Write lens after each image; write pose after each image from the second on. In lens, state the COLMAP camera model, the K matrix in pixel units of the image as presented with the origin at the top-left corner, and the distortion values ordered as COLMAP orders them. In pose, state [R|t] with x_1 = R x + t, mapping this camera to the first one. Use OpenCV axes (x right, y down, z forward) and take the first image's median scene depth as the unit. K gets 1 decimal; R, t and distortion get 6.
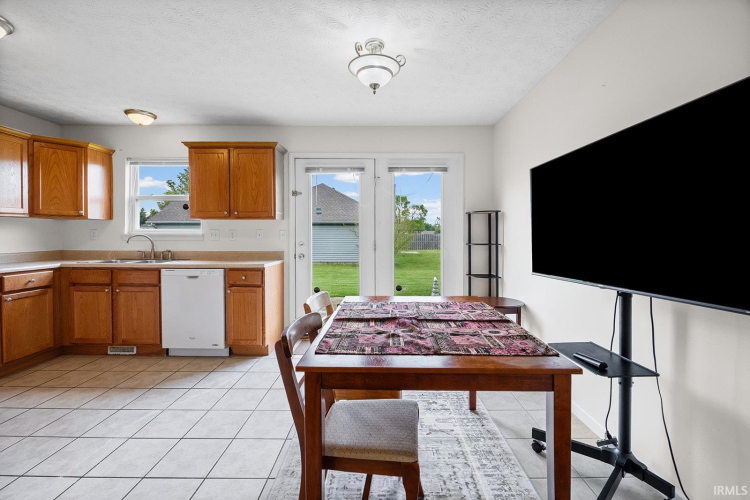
lens RADIAL K [[329.4, 0, 378.8], [0, 329.4, 242.6], [0, 0, 1]] dist [-0.012487, 0.000198]
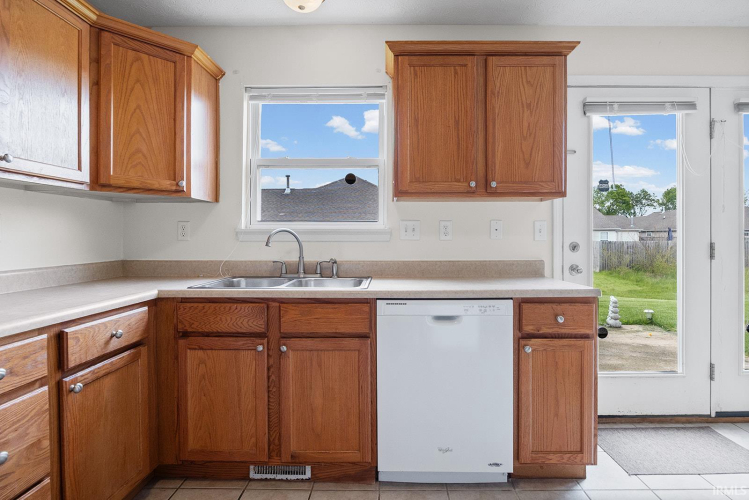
lens RADIAL K [[374.4, 0, 375.5], [0, 374.4, 244.2], [0, 0, 1]] dist [-0.019496, 0.000338]
pose [[0.999931, -0.004812, -0.010715, -0.648998], [0.004724, 0.999955, -0.008181, 0.004844], [0.010753, 0.008129, 0.999909, 0.463590]]
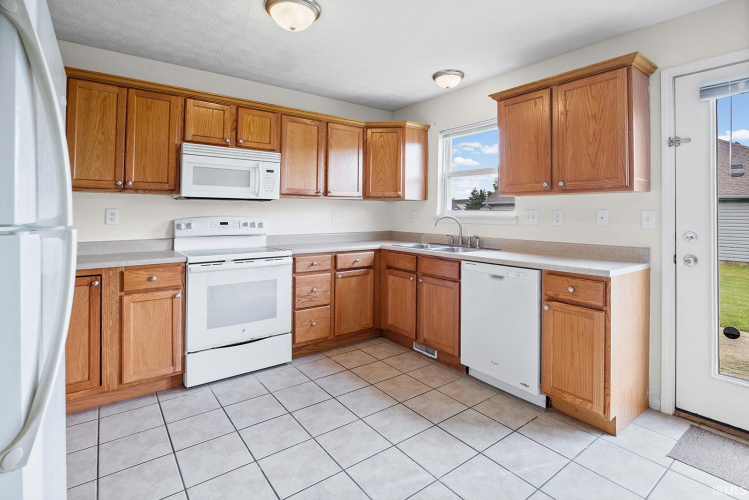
lens RADIAL K [[361.7, 0, 374.5], [0, 361.7, 209.9], [0, 0, 1]] dist [-0.012795, -0.000300]
pose [[0.602872, -0.008654, -0.797791, -0.099701], [-0.021721, 0.999392, -0.027255, -0.012519], [0.797542, 0.033761, 0.602318, 0.306674]]
